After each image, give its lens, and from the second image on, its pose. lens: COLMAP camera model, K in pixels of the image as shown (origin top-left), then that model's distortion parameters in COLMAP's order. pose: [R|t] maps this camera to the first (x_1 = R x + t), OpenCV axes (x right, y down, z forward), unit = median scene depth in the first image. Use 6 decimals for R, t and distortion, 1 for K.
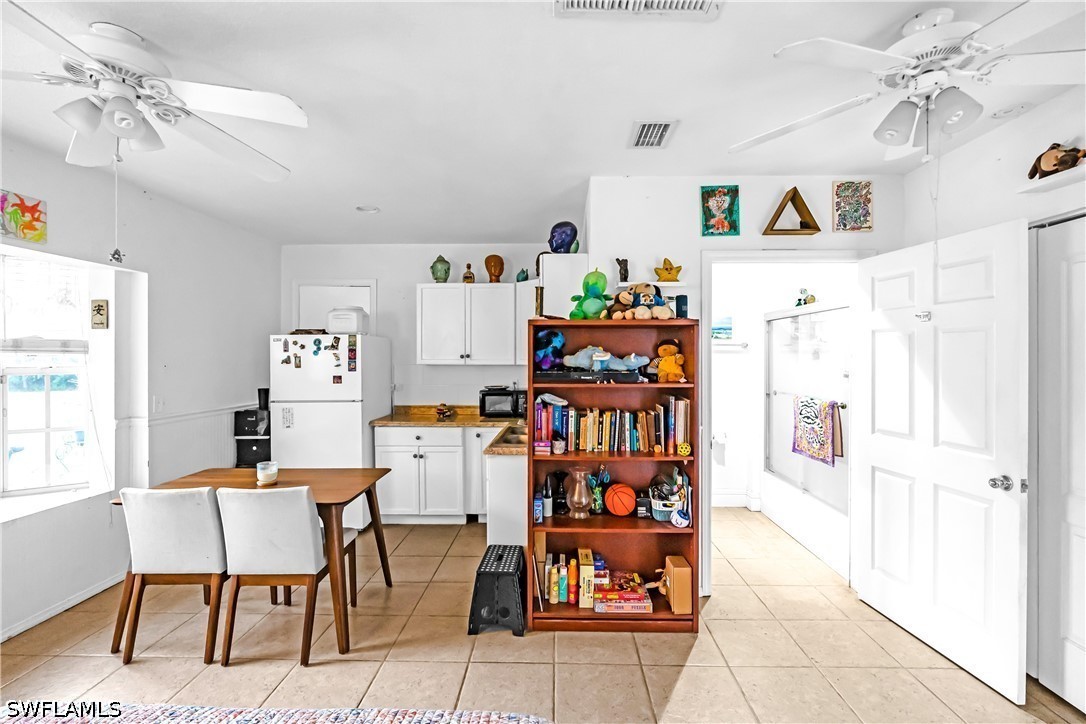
lens RADIAL K [[491.9, 0, 543.0], [0, 491.9, 362.0], [0, 0, 1]] dist [-0.002293, -0.000164]
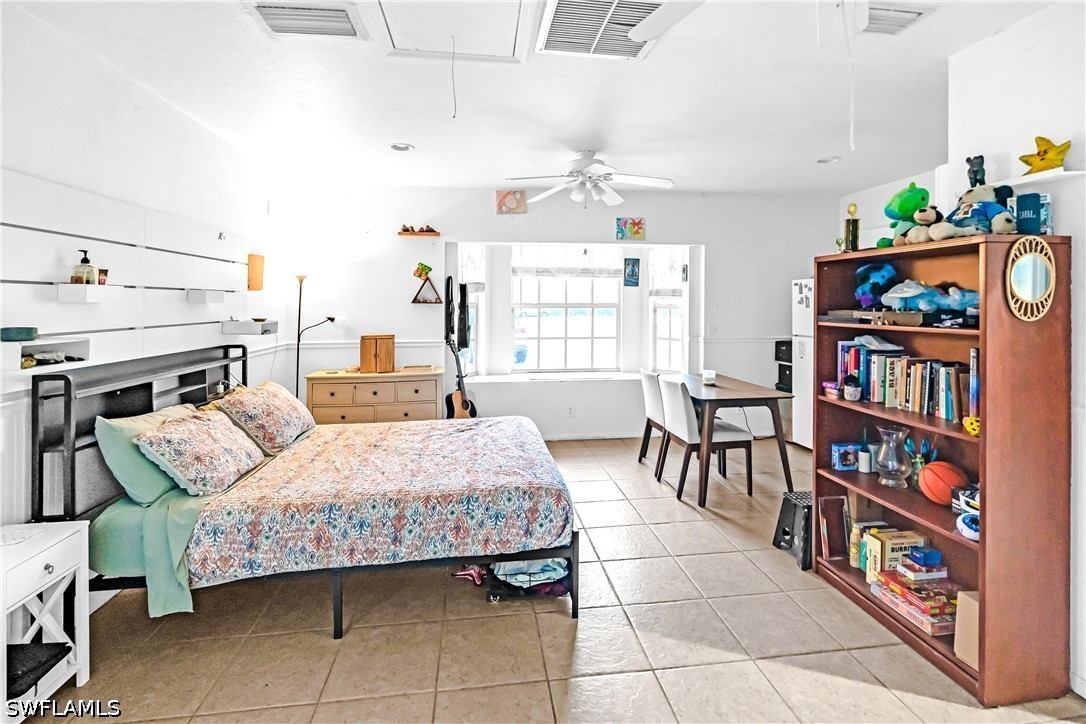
lens RADIAL K [[497.4, 0, 543.6], [0, 497.4, 305.4], [0, 0, 1]] dist [-0.002043, 0.000529]
pose [[0.167004, 0.005645, -0.985940, 0.674401], [-0.009160, 0.999949, 0.004174, 0.009463], [0.985914, 0.008334, 0.167048, 0.227801]]
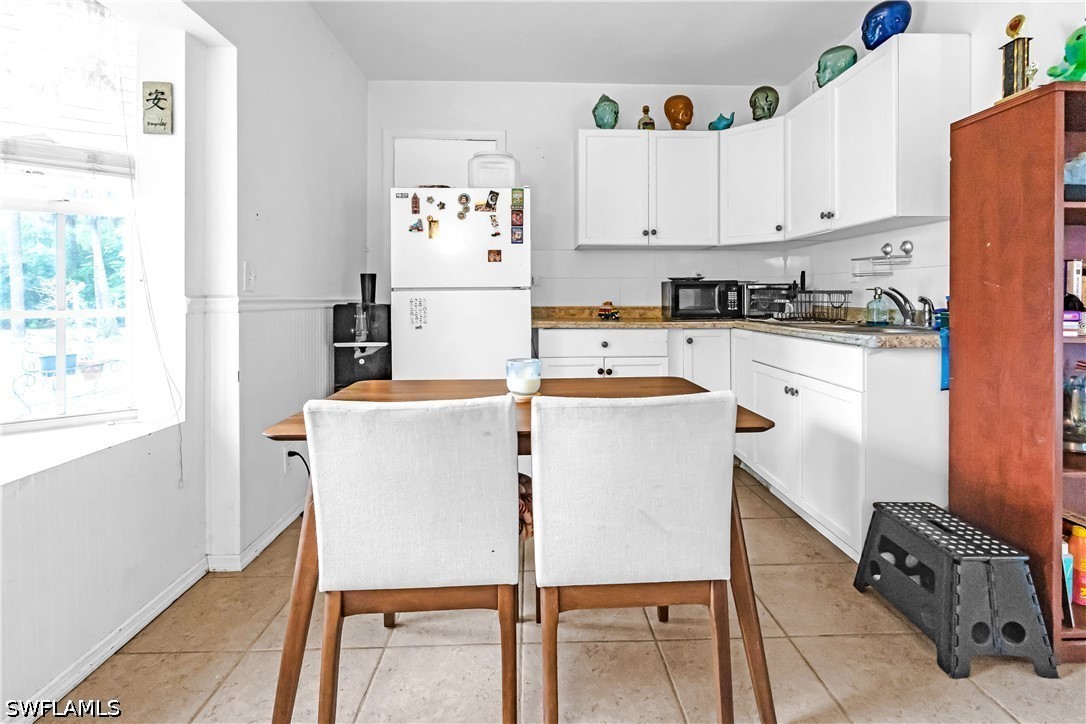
lens RADIAL K [[506.3, 0, 541.7], [0, 506.3, 302.4], [0, 0, 1]] dist [-0.000693, 0.000138]
pose [[0.998004, -0.000566, 0.063145, -0.481586], [0.000688, 0.999998, -0.001917, 0.120944], [-0.063144, 0.001957, 0.998003, 0.379594]]
